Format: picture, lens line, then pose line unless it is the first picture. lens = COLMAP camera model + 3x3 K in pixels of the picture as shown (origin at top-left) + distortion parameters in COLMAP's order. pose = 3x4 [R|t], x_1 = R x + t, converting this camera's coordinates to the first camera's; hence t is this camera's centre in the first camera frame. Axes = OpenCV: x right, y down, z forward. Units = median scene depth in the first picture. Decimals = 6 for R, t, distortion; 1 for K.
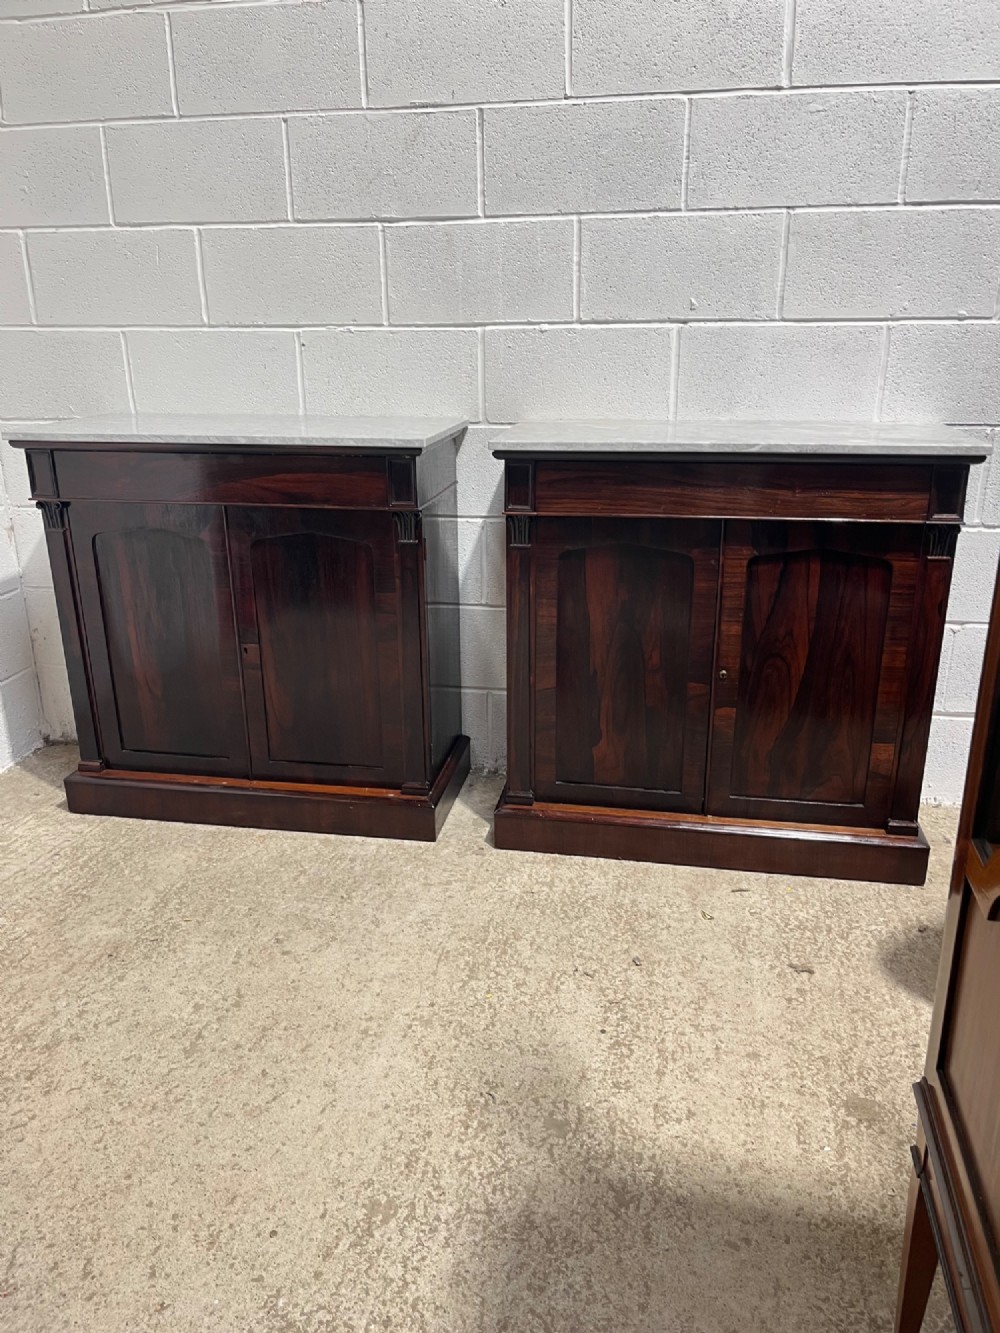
lens RADIAL K [[1010.3, 0, 499.0], [0, 1010.3, 667.5], [0, 0, 1]] dist [0.051387, -0.077434]
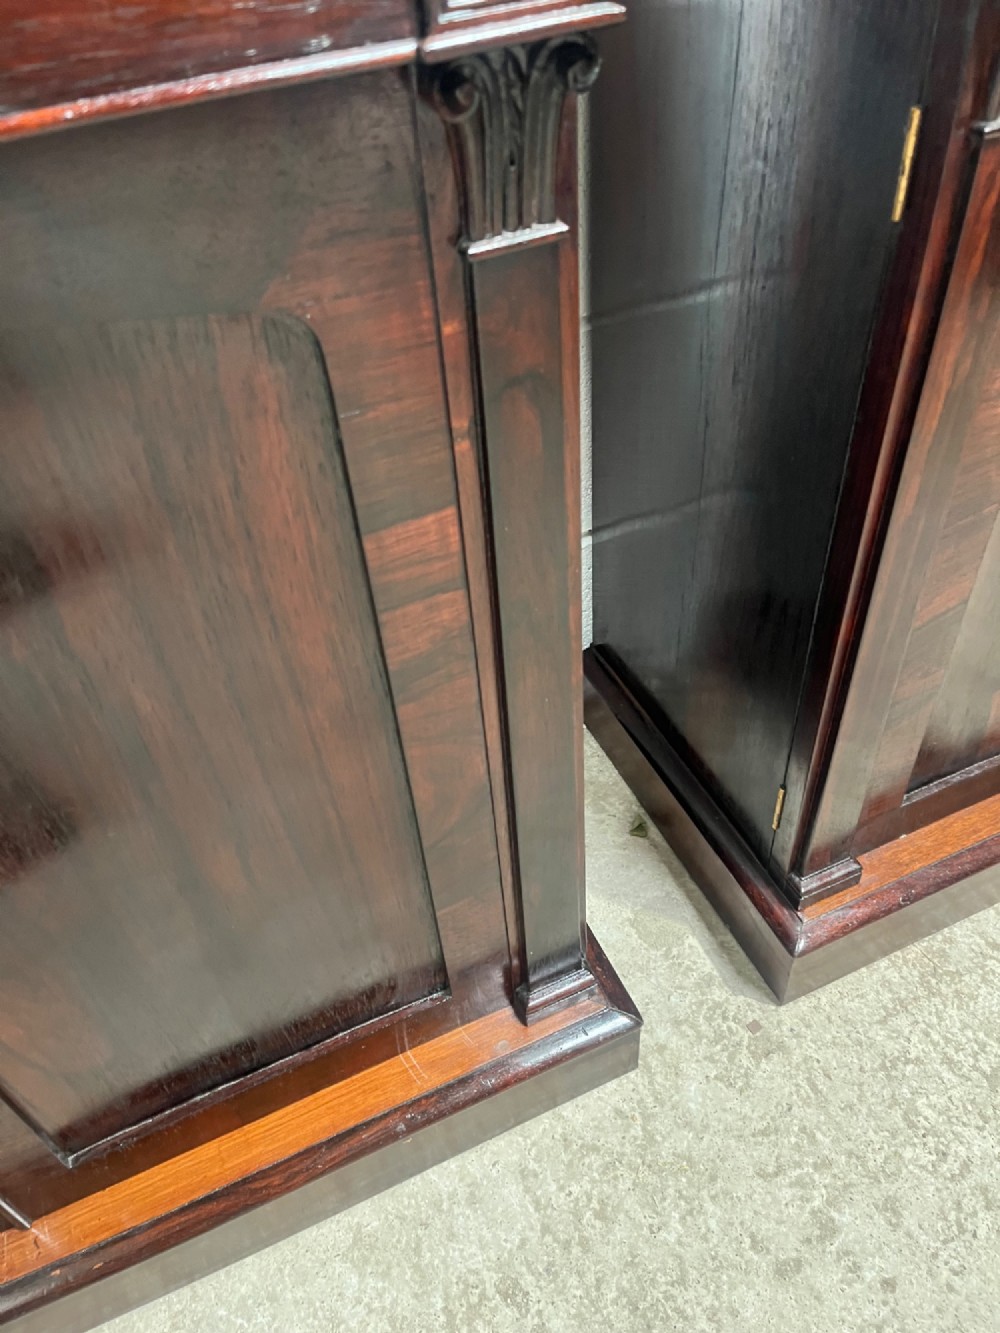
lens RADIAL K [[1013.0, 0, 514.0], [0, 1013.0, 674.5], [0, 0, 1]] dist [0.065339, -0.097442]
pose [[0.822877, -0.427899, 0.373867, -0.188702], [0.236232, 0.856026, 0.459797, -0.139324], [-0.516786, -0.290037, 0.805488, 0.816912]]
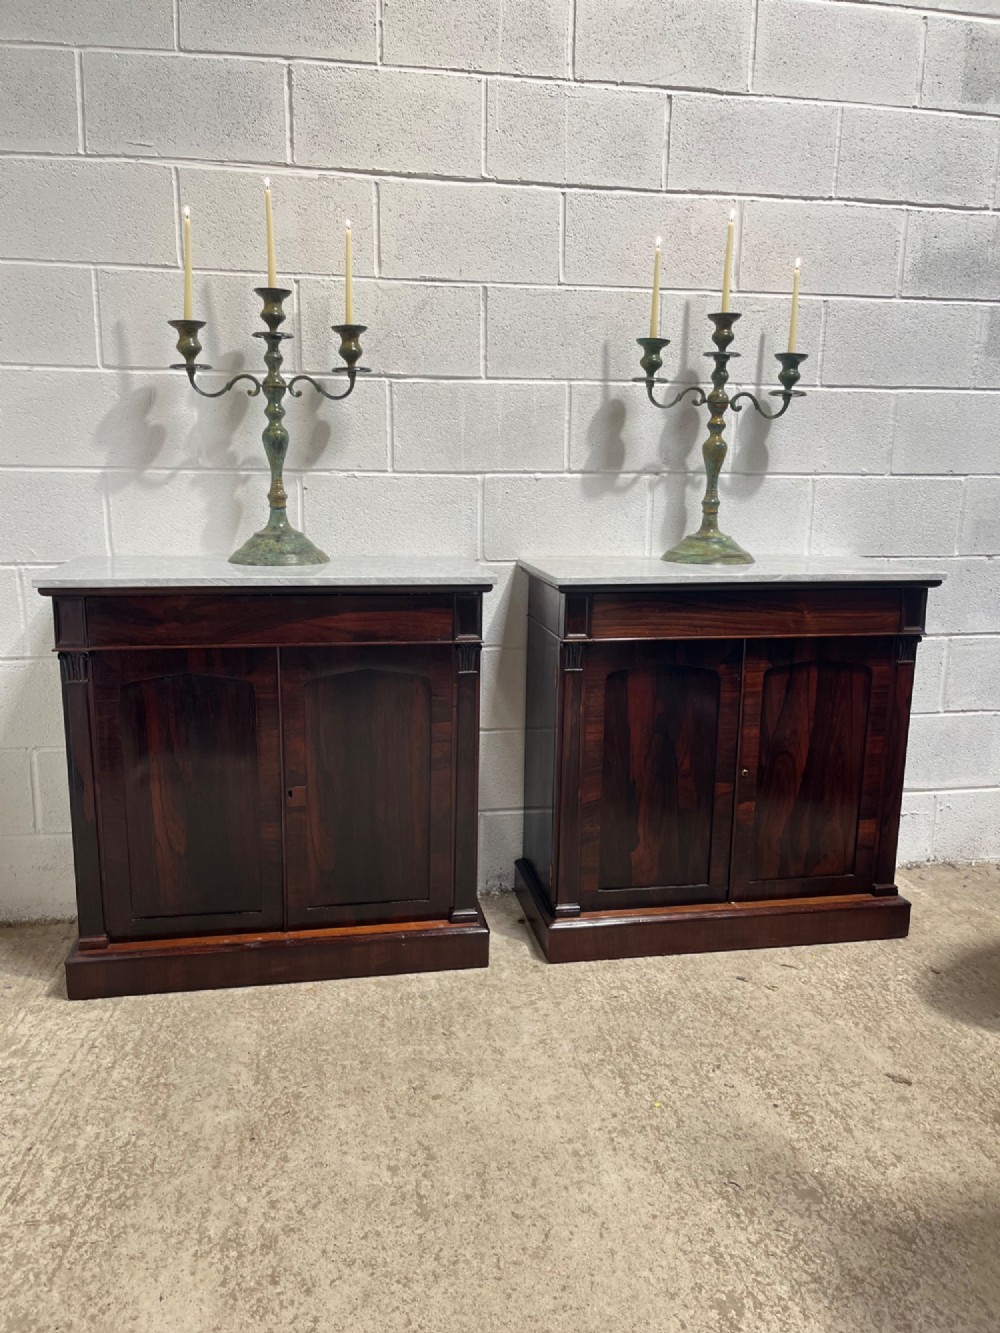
lens RADIAL K [[1010.3, 0, 493.2], [0, 1010.3, 662.4], [0, 0, 1]] dist [0.051387, -0.077434]
pose [[0.936123, -0.050635, 0.348008, -0.421353], [0.095298, 0.989079, -0.112435, -0.014298], [-0.338514, 0.138417, 0.930725, 0.016014]]
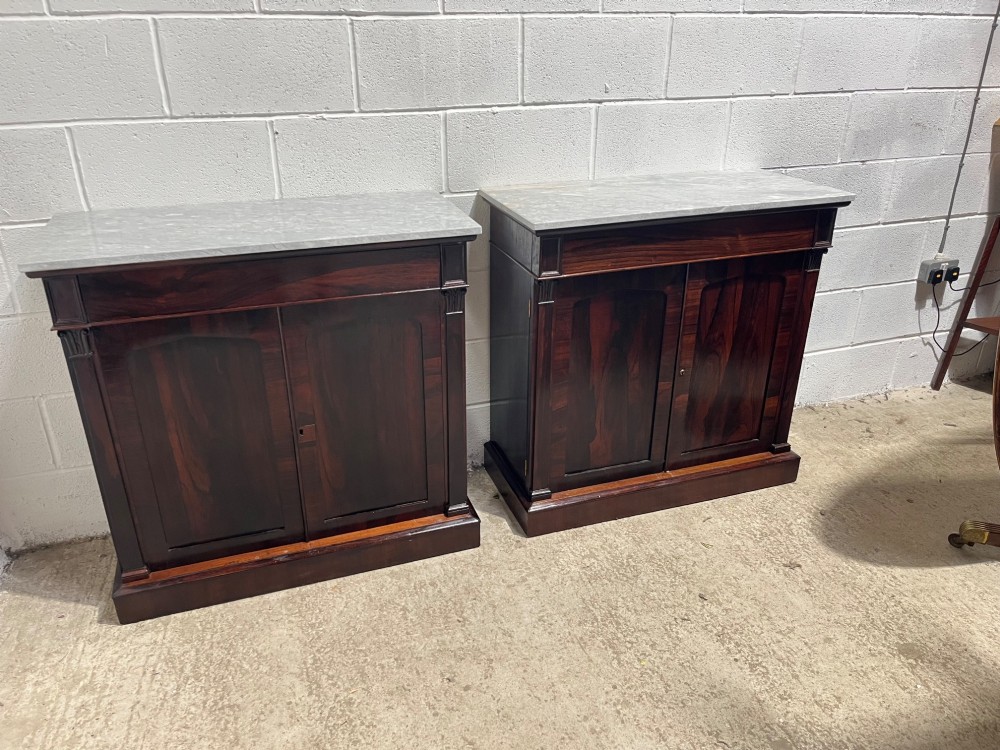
lens RADIAL K [[760.0, 0, 495.8], [0, 760.0, 376.4], [0, 0, 1]] dist [0.065339, -0.097442]
pose [[0.871411, -0.201382, 0.447312, -0.443888], [0.152531, 0.977883, 0.143102, -0.167475], [-0.466237, -0.056472, 0.882855, 0.203699]]
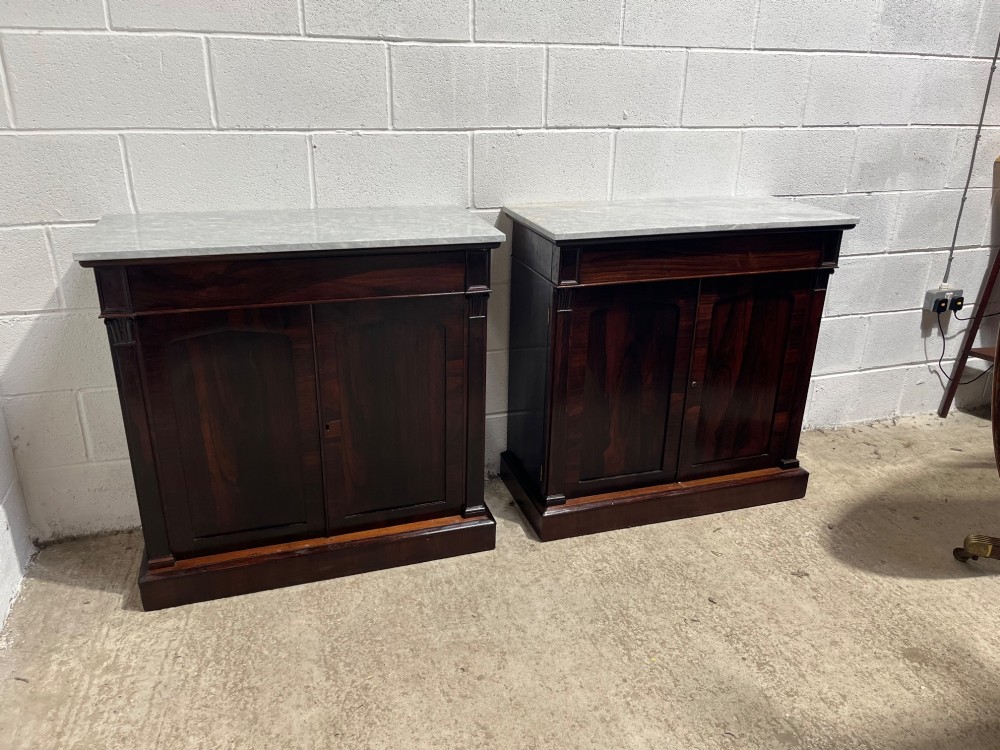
lens RADIAL K [[760.0, 0, 506.1], [0, 760.0, 370.4], [0, 0, 1]] dist [0.065339, -0.097442]
pose [[0.877689, -0.151864, 0.454531, -0.475368], [0.129531, 0.988335, 0.080093, -0.127373], [-0.461393, -0.011420, 0.887123, 0.170766]]
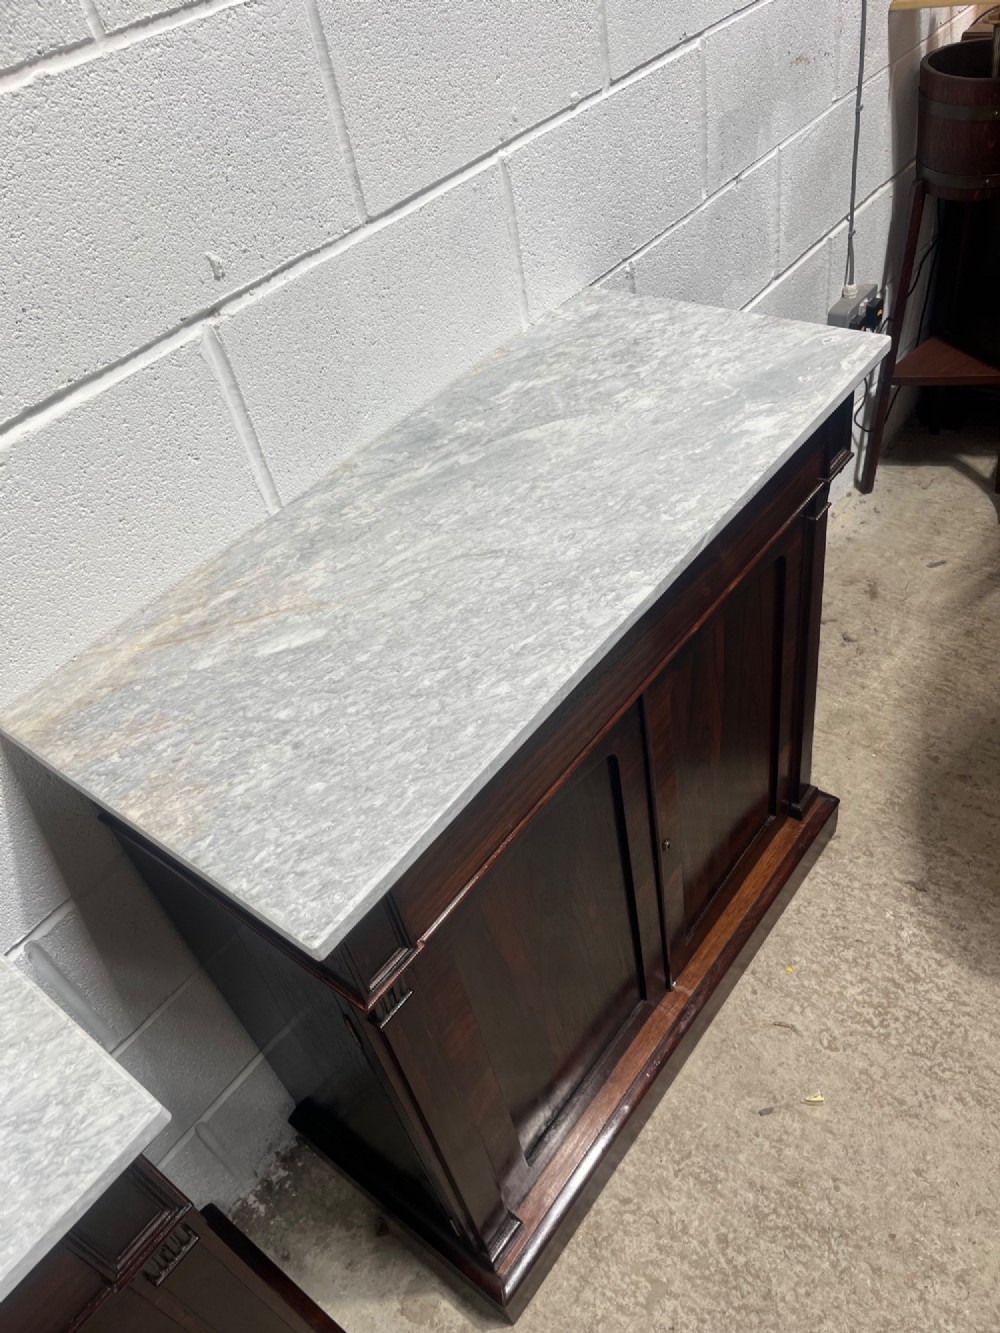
lens RADIAL K [[1013.0, 0, 513.5], [0, 1013.0, 677.5], [0, 0, 1]] dist [0.065339, -0.097442]
pose [[0.459802, -0.655494, 0.599091, -0.114967], [0.424997, 0.754791, 0.499668, -0.397867], [-0.779718, 0.024863, 0.625637, 0.668586]]
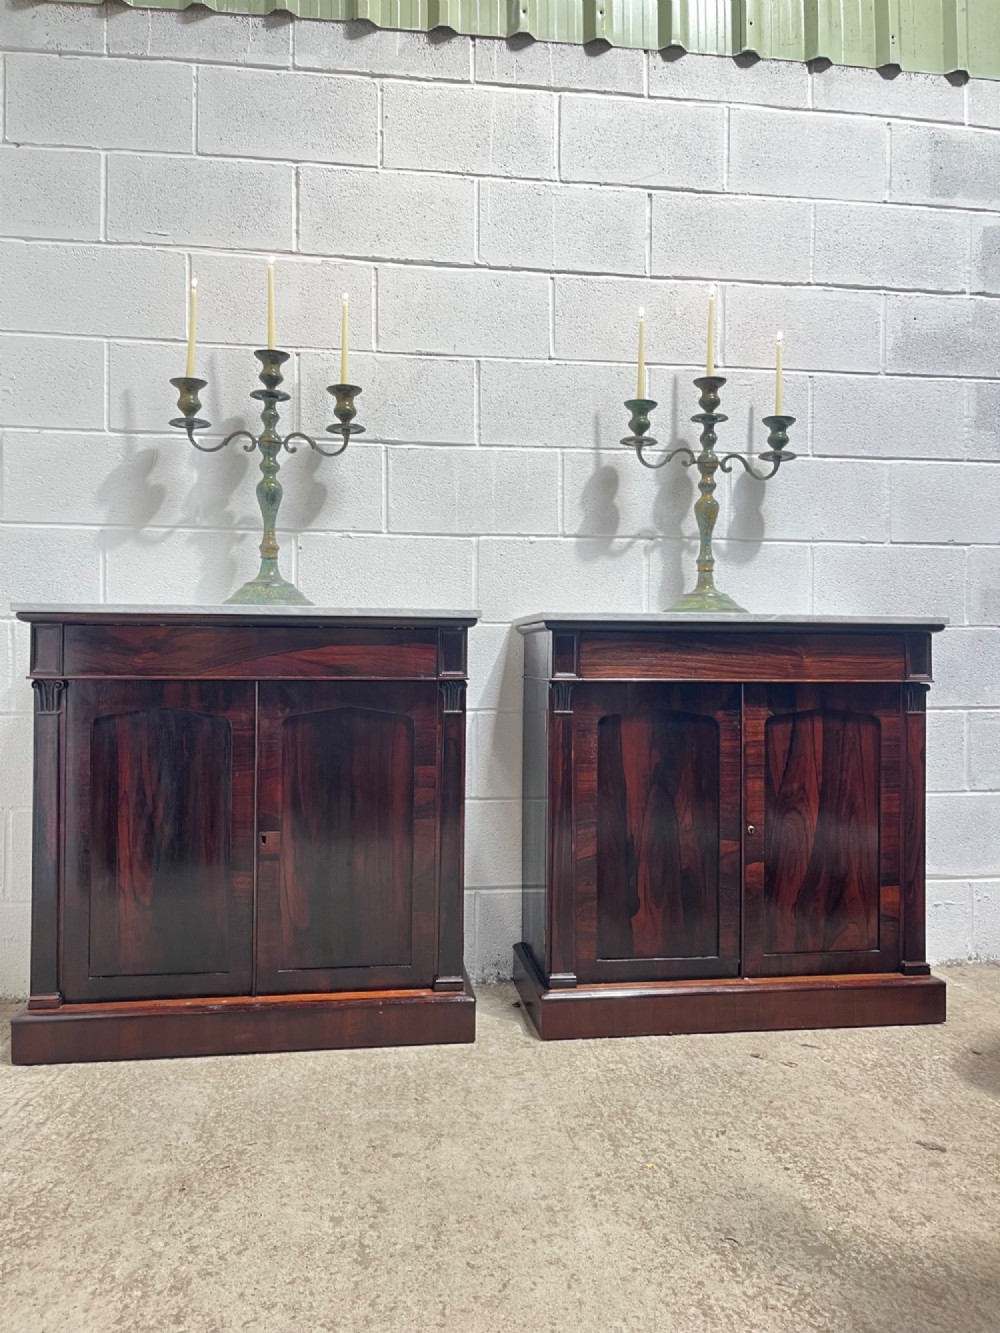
lens RADIAL K [[1010.3, 0, 504.1], [0, 1010.3, 657.2], [0, 0, 1]] dist [0.051387, -0.077434]
pose [[0.948601, 0.014775, 0.316129, -0.355370], [0.090255, 0.944796, -0.314982, 0.144108], [-0.303332, 0.327325, 0.894901, 0.060204]]
